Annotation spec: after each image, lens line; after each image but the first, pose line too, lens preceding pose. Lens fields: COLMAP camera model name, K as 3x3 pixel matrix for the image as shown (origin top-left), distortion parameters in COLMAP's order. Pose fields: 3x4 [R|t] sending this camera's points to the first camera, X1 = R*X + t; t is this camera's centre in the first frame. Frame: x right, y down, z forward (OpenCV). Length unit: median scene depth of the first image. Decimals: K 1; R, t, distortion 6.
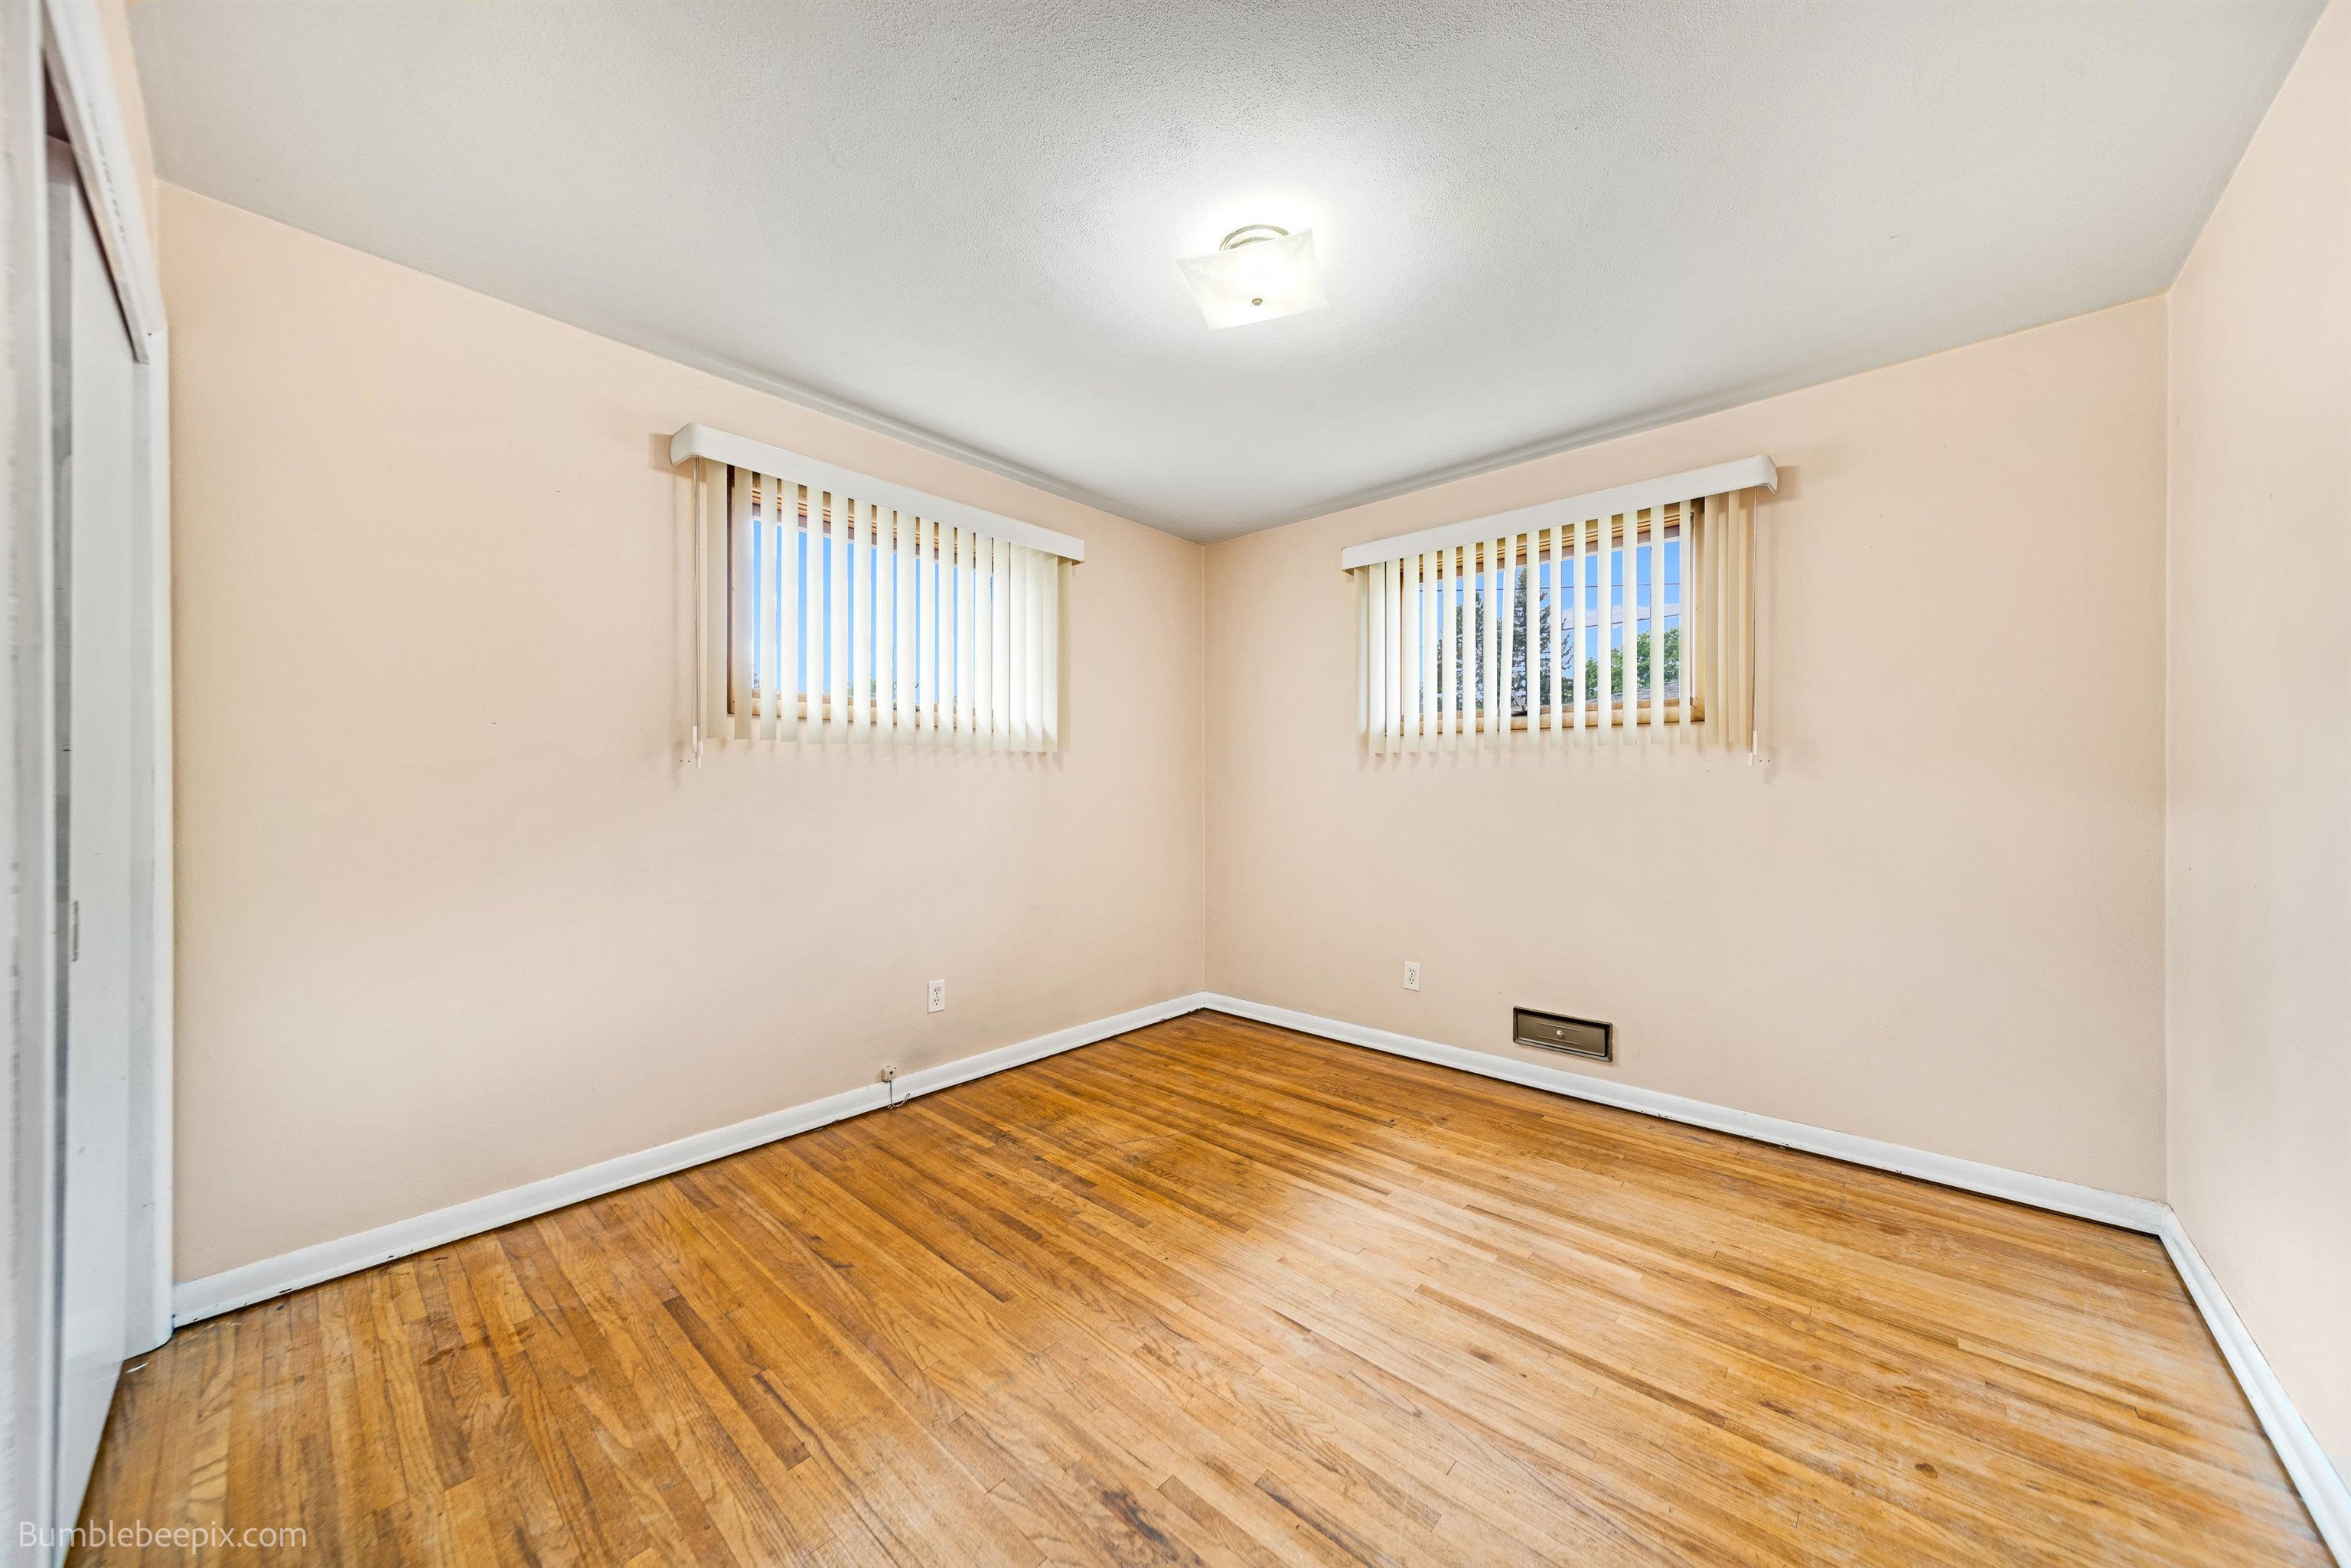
lens RADIAL K [[821.9, 0, 1181.4], [0, 821.9, 797.9], [0, 0, 1]] dist [0.005461, 0.000328]
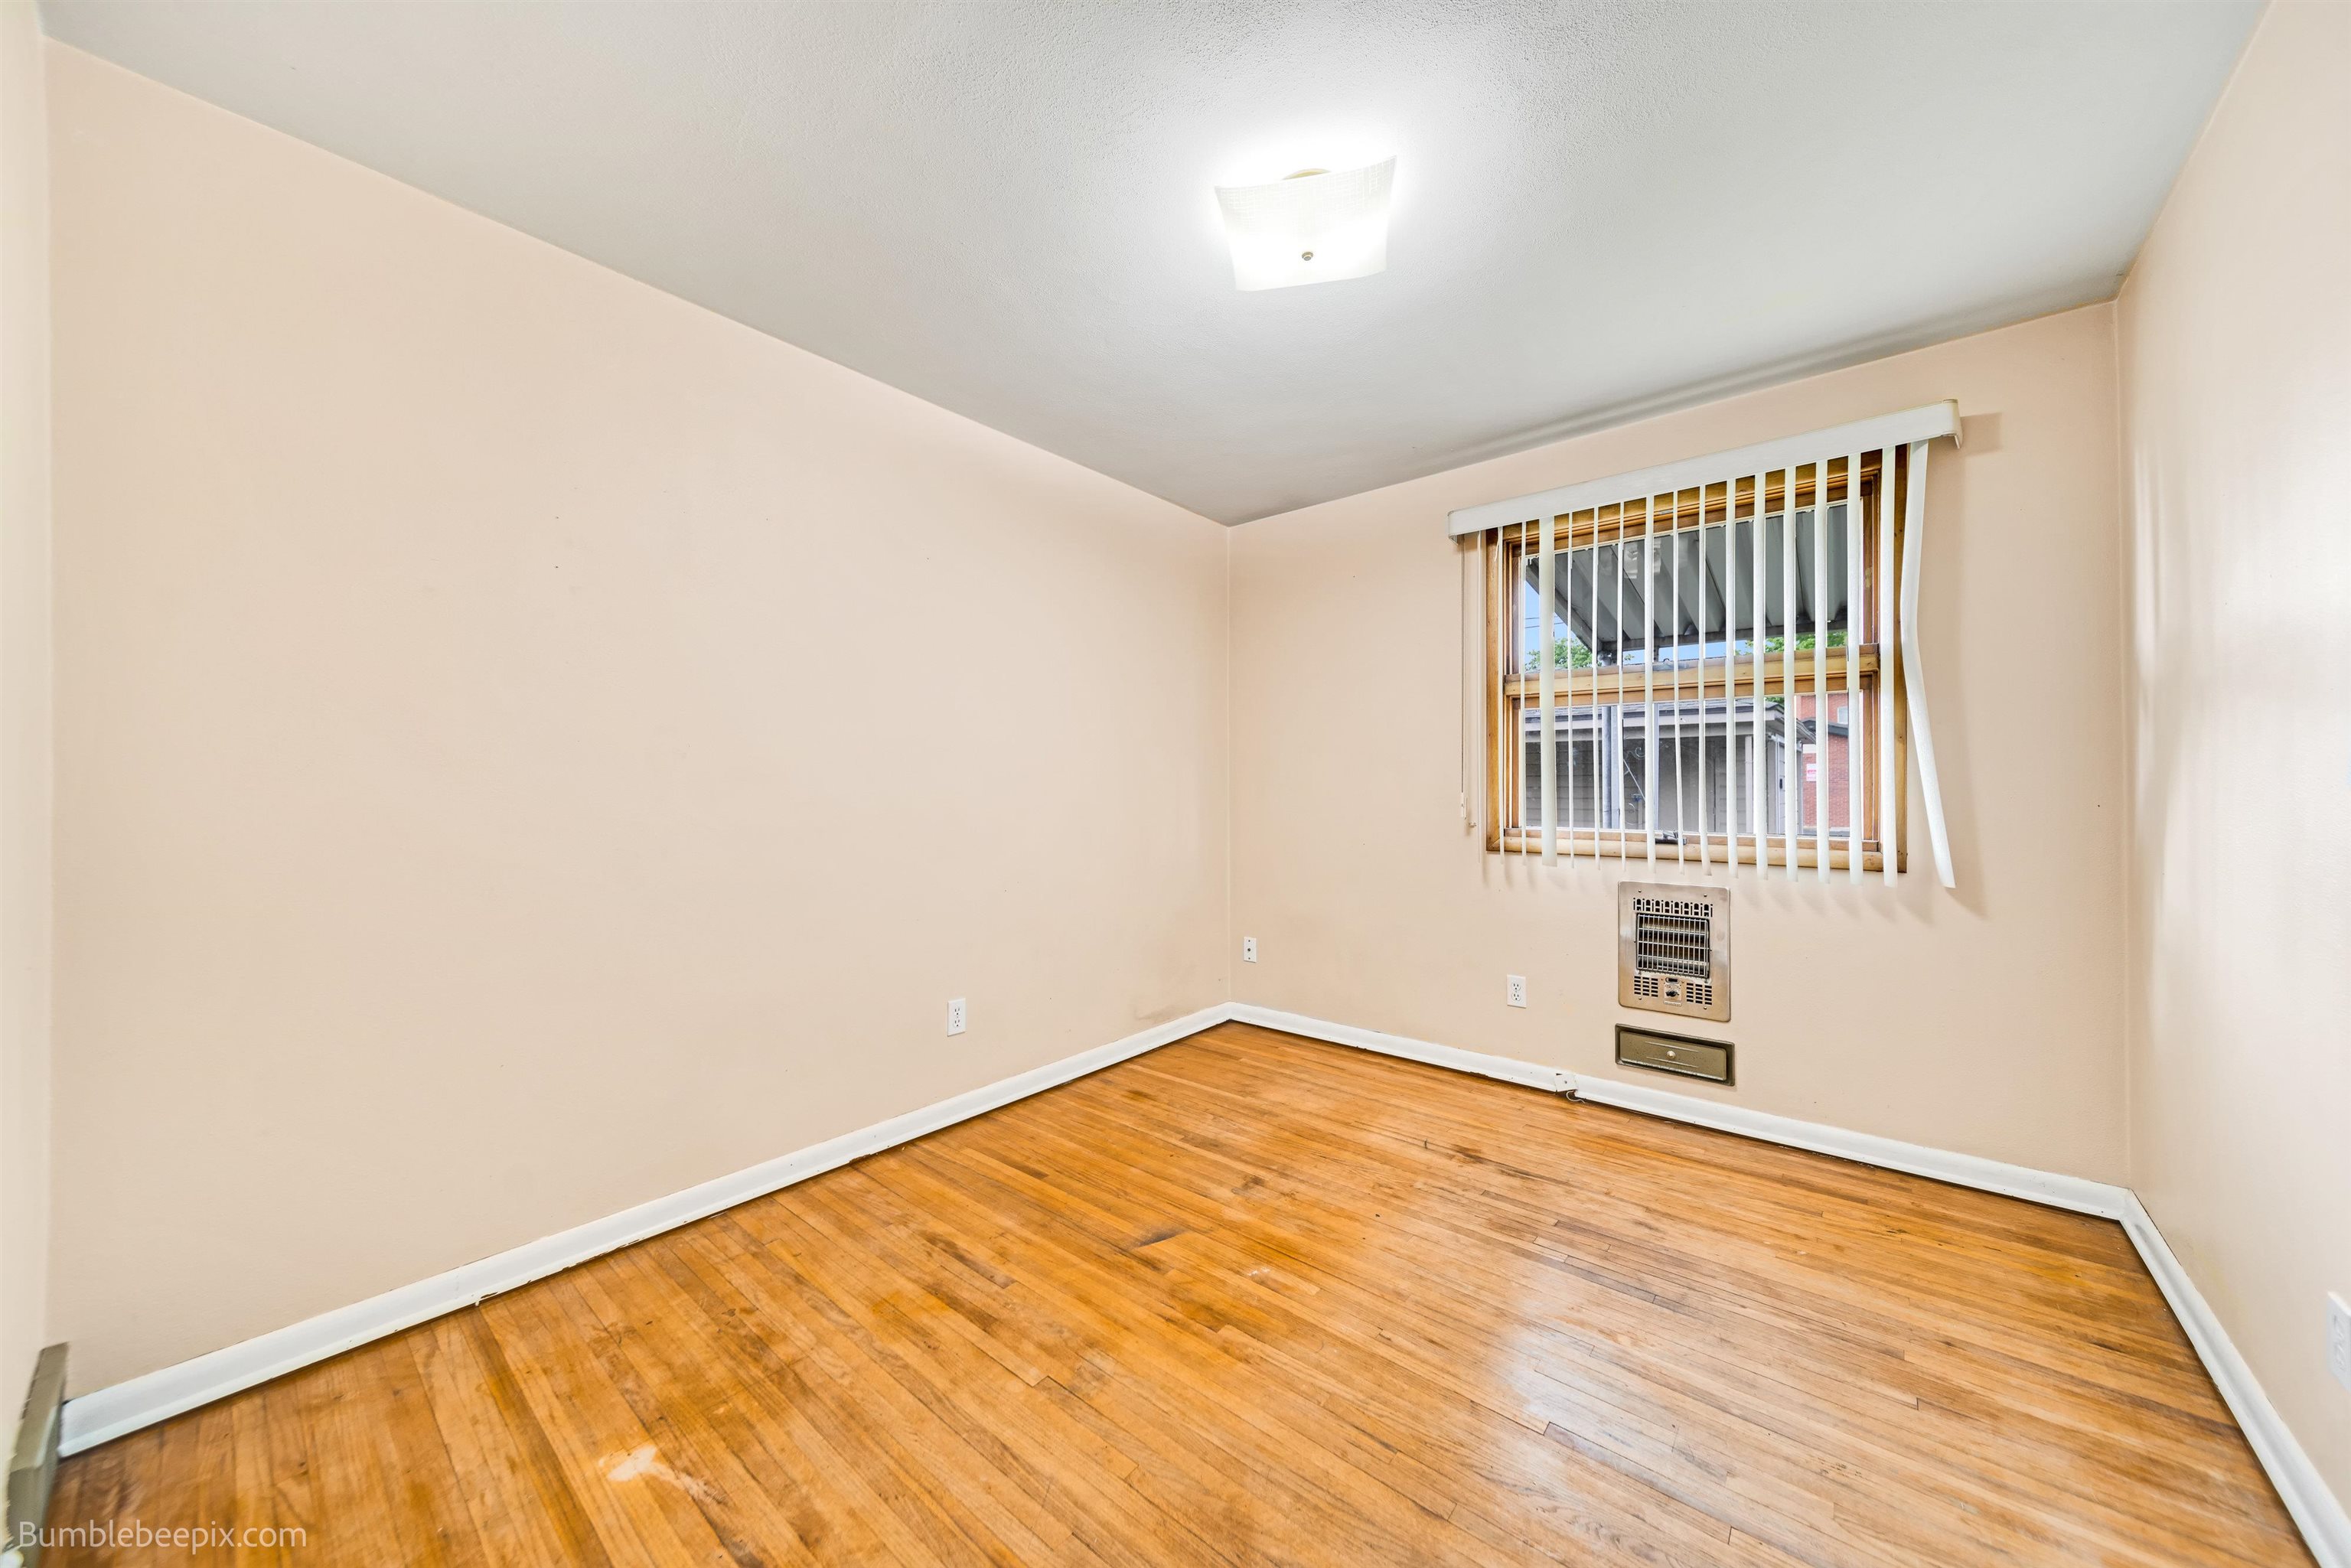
lens RADIAL K [[821.9, 0, 1170.5], [0, 821.9, 786.6], [0, 0, 1]] dist [0.005461, 0.000328]
pose [[0.999411, -0.004533, 0.034027, -0.122046], [0.004876, 0.999938, -0.010011, -0.000396], [-0.033980, 0.010171, 0.999371, 0.115092]]
